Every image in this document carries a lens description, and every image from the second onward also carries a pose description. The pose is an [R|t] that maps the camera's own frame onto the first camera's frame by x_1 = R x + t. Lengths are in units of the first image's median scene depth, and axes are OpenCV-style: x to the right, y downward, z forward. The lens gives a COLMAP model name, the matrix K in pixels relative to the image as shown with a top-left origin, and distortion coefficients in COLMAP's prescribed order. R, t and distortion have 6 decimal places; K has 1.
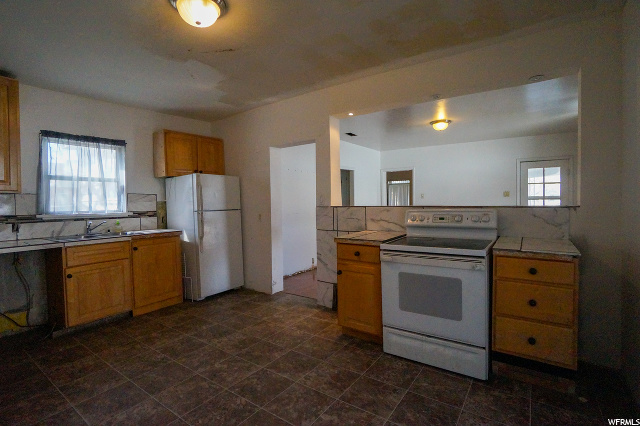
lens RADIAL K [[316.1, 0, 318.1], [0, 316.1, 213.2], [0, 0, 1]] dist [-0.025986, 0.001363]
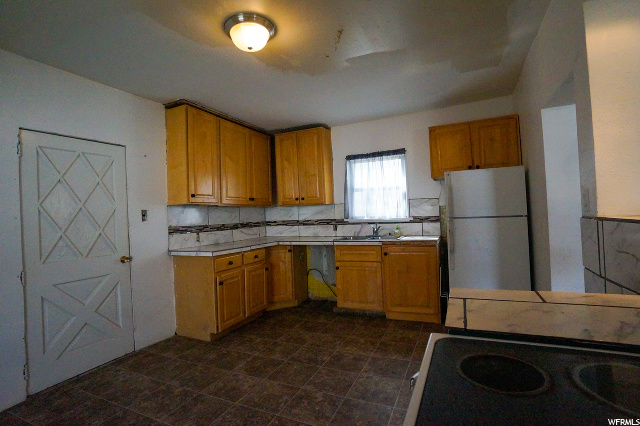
lens RADIAL K [[316.1, 0, 318.0], [0, 316.1, 208.7], [0, 0, 1]] dist [-0.025986, 0.001363]
pose [[0.166489, -0.000750, -0.986043, 0.415340], [0.002941, 0.999996, -0.000264, -0.037082], [0.986039, -0.002856, 0.166491, 0.612216]]
